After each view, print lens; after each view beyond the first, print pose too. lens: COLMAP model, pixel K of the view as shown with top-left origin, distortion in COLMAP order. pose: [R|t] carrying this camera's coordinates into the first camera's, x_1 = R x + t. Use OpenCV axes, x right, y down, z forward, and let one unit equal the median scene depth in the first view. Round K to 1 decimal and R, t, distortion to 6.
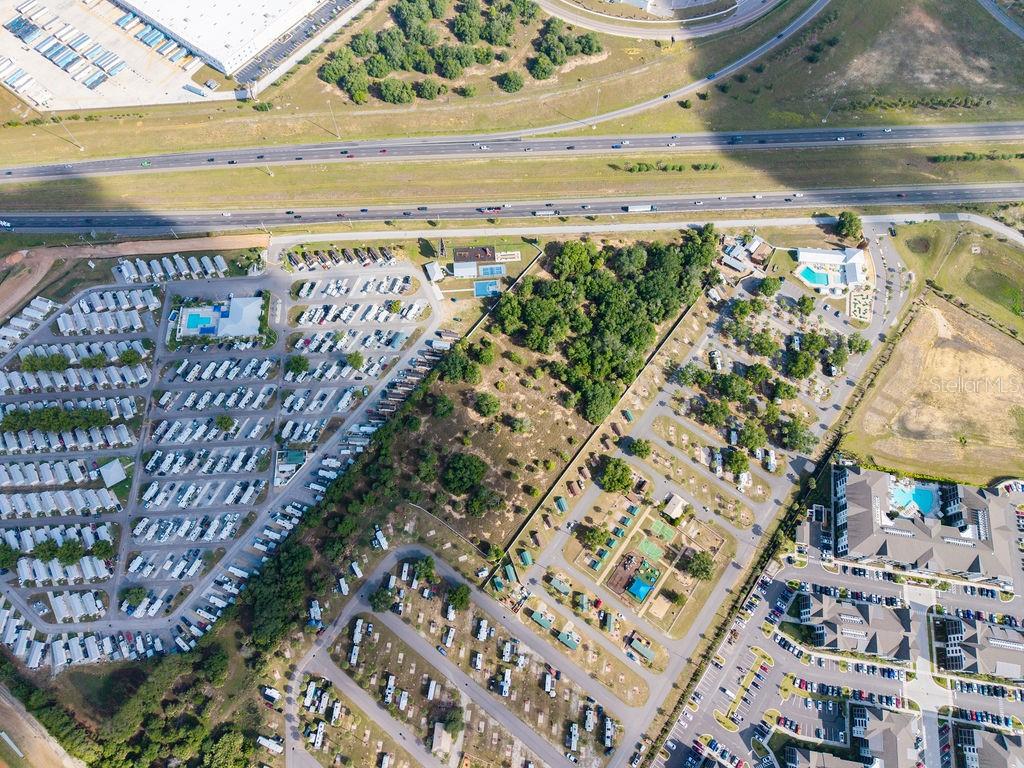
lens RADIAL K [[684.3, 0, 512.0], [0, 684.3, 384.0], [0, 0, 1]] dist [0.016567, -0.014234]
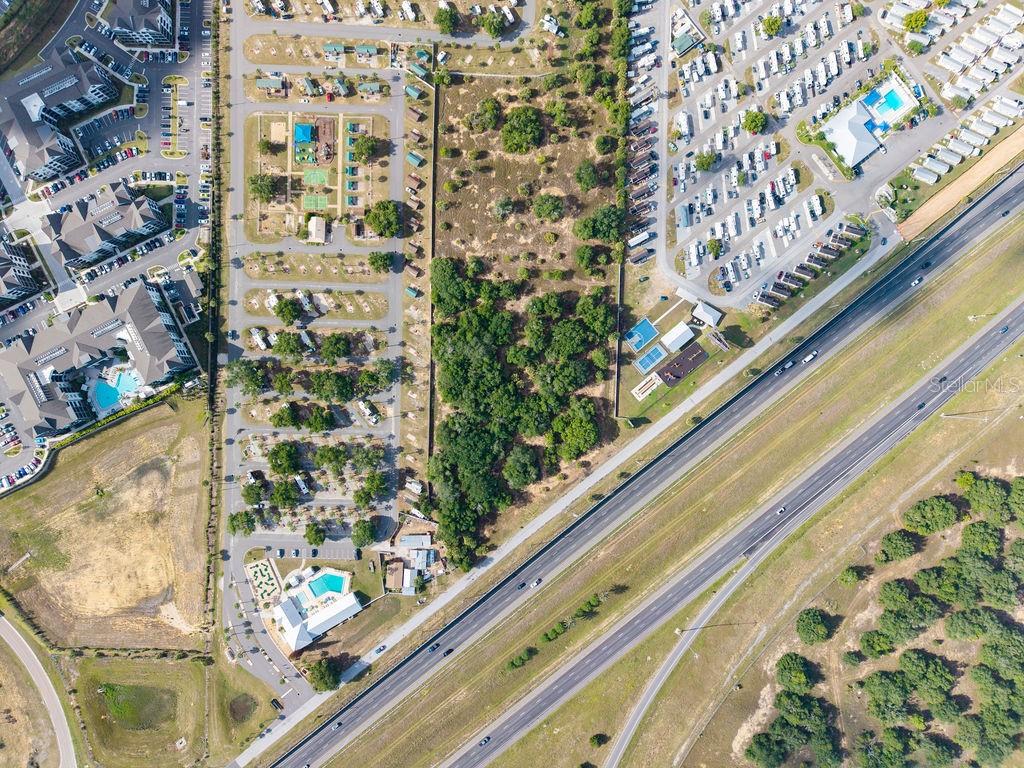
lens RADIAL K [[684.3, 0, 512.0], [0, 684.3, 384.0], [0, 0, 1]] dist [0.016567, -0.014234]
pose [[-0.810565, 0.585430, -0.015974, 0.154155], [-0.544115, -0.742713, 0.390277, -0.469968], [0.216616, 0.325037, 0.920559, 0.248407]]
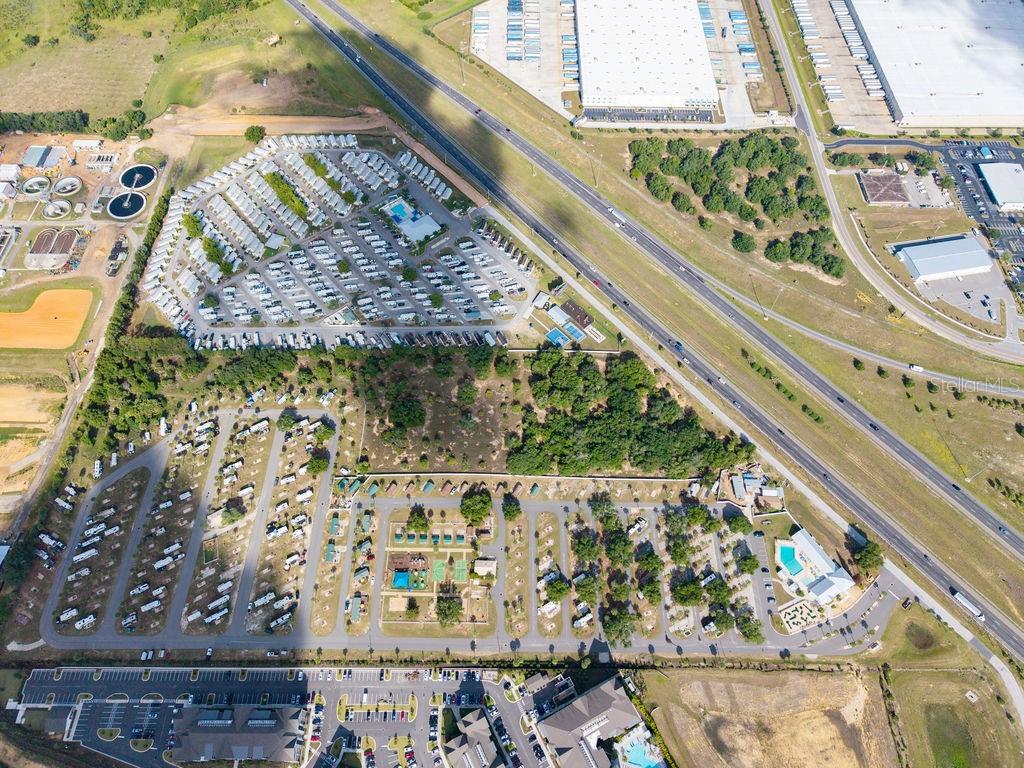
lens RADIAL K [[684.3, 0, 512.0], [0, 684.3, 384.0], [0, 0, 1]] dist [0.016567, -0.014234]
pose [[0.603443, 0.682272, -0.412749, 0.490883], [-0.733385, 0.678072, 0.048633, -0.096495], [0.313054, 0.273356, 0.909546, -0.047962]]
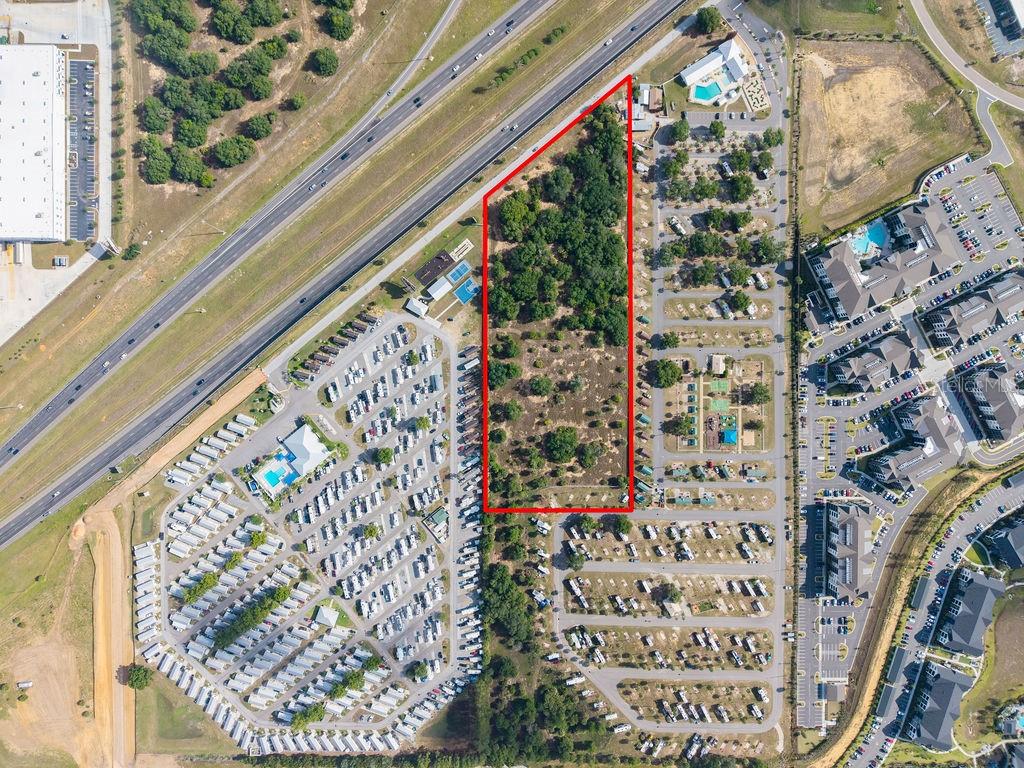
lens RADIAL K [[684.3, 0, 512.0], [0, 684.3, 384.0], [0, 0, 1]] dist [0.016567, -0.014234]
pose [[0.799517, -0.600633, -0.003577, -0.072012], [0.545547, 0.723673, 0.422700, -0.496854], [-0.251299, -0.339907, 0.906263, -0.034623]]
